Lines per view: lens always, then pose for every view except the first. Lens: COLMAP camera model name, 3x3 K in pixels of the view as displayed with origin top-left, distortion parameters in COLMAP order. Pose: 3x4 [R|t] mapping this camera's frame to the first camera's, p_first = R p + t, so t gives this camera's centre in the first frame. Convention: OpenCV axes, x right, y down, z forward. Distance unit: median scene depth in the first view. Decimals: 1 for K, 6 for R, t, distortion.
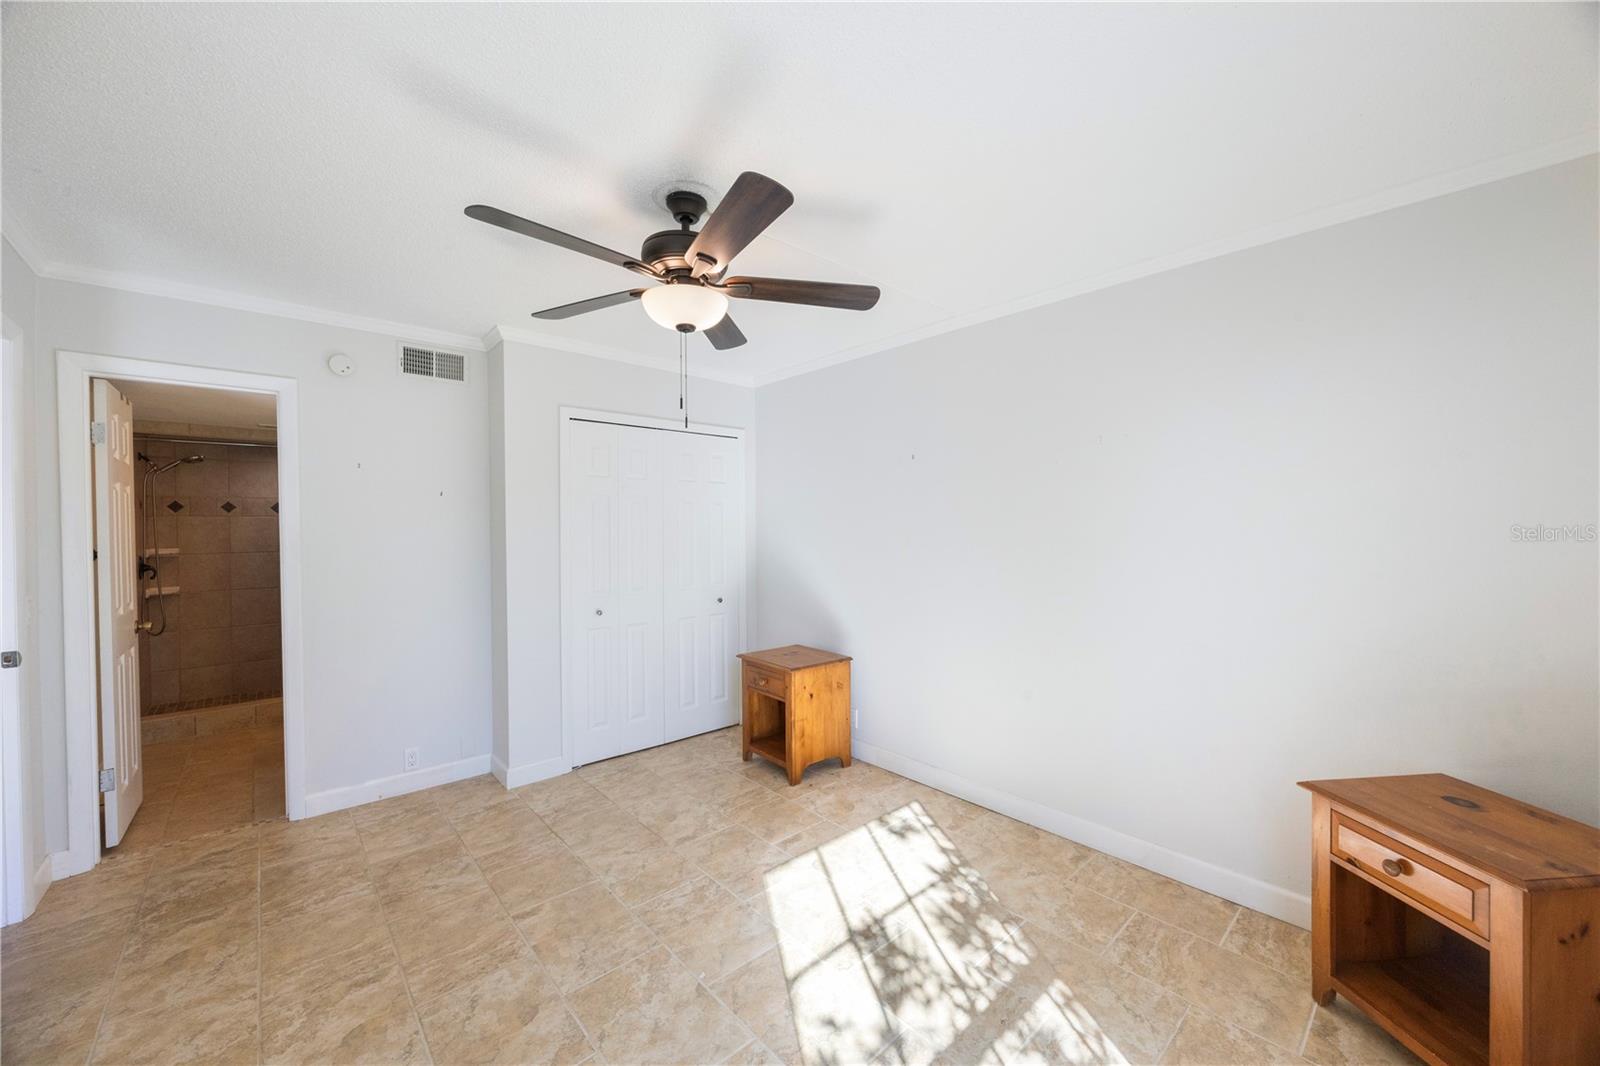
lens RADIAL K [[605.8, 0, 801.7], [0, 605.8, 530.5], [0, 0, 1]] dist [-0.005519, 0.001294]
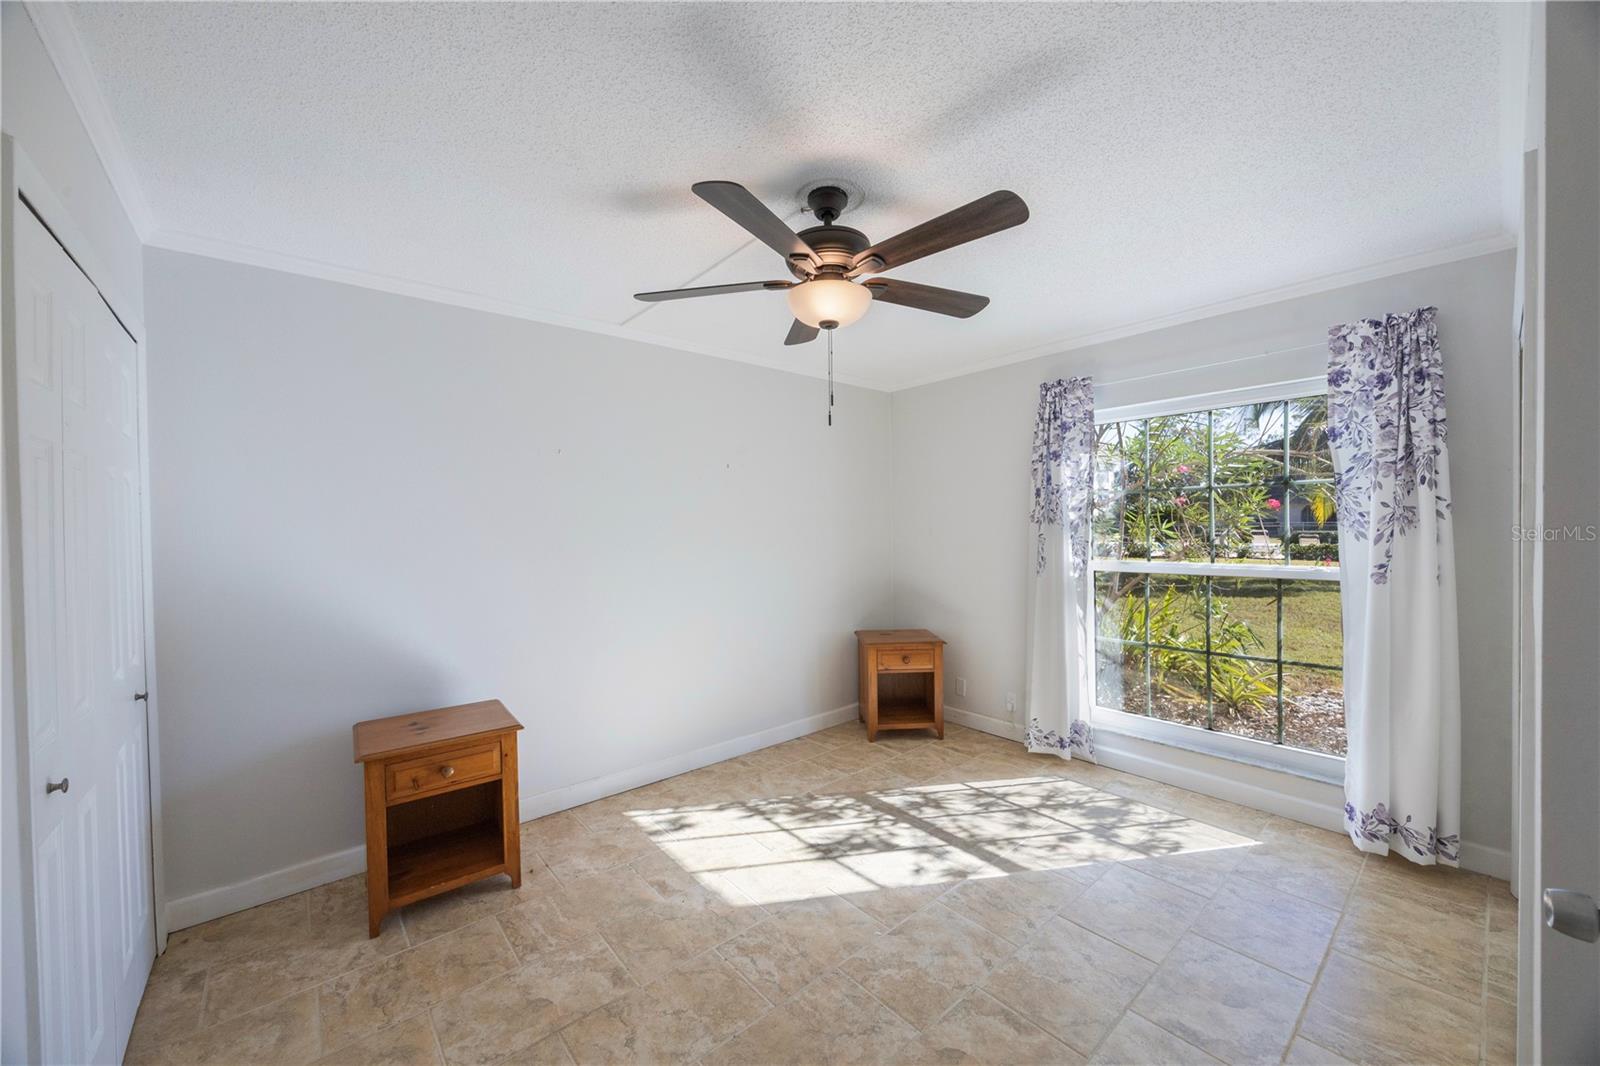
lens RADIAL K [[605.8, 0, 813.6], [0, 605.8, 535.3], [0, 0, 1]] dist [-0.005519, 0.001294]
pose [[0.022603, -0.004569, 0.999734, -1.118107], [0.016858, 0.999849, 0.004188, 0.004154], [-0.999602, 0.016759, 0.022676, 0.958399]]
